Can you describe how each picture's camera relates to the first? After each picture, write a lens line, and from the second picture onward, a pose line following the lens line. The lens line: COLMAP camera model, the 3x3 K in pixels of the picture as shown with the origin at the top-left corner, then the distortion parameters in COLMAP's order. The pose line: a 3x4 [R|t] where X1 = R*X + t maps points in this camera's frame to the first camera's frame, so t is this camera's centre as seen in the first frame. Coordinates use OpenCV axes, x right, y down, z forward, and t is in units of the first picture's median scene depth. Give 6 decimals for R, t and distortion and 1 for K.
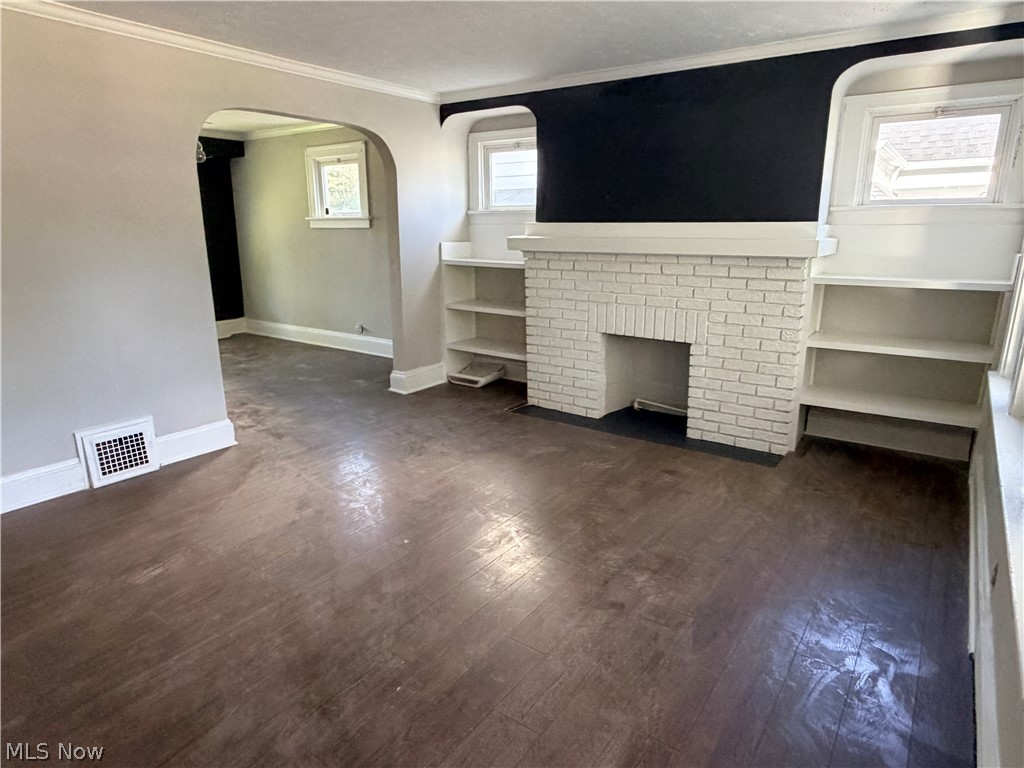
lens RADIAL K [[619.5, 0, 515.7], [0, 619.5, 381.6], [0, 0, 1]] dist [0.003526, 0.001952]
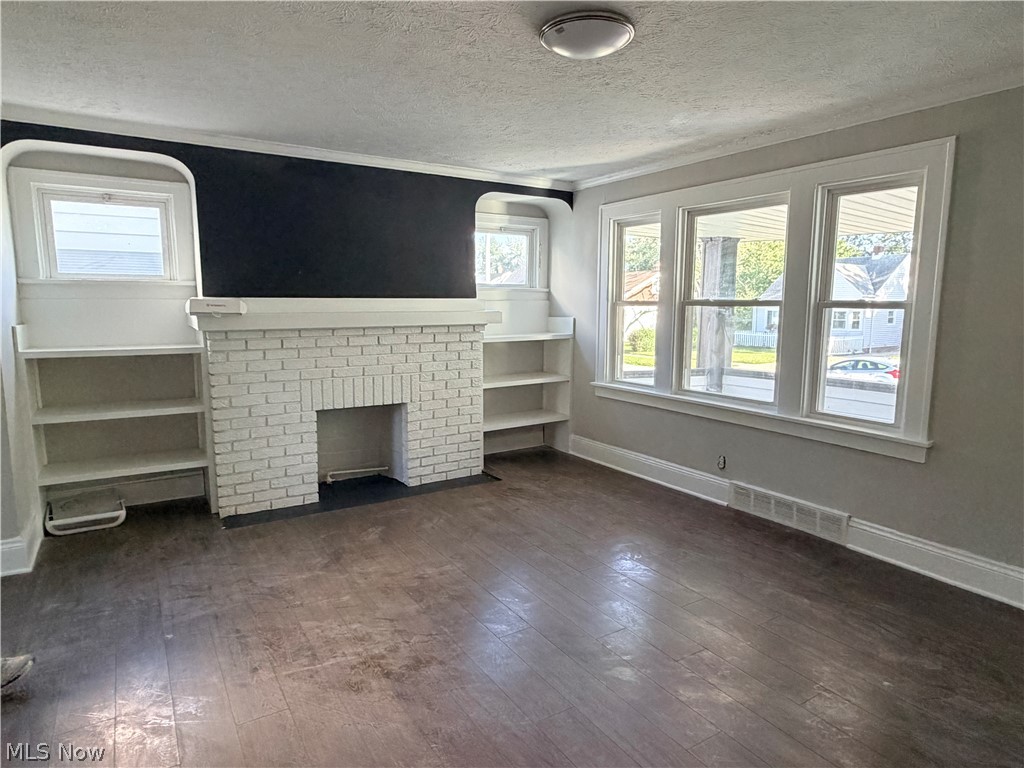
lens RADIAL K [[619.5, 0, 515.9], [0, 619.5, 385.4], [0, 0, 1]] dist [0.003526, 0.001952]
pose [[0.372400, -0.127671, 0.919249, -0.619567], [0.224365, 0.973497, 0.044312, -0.089543], [-0.900544, 0.189745, 0.391175, 0.338936]]
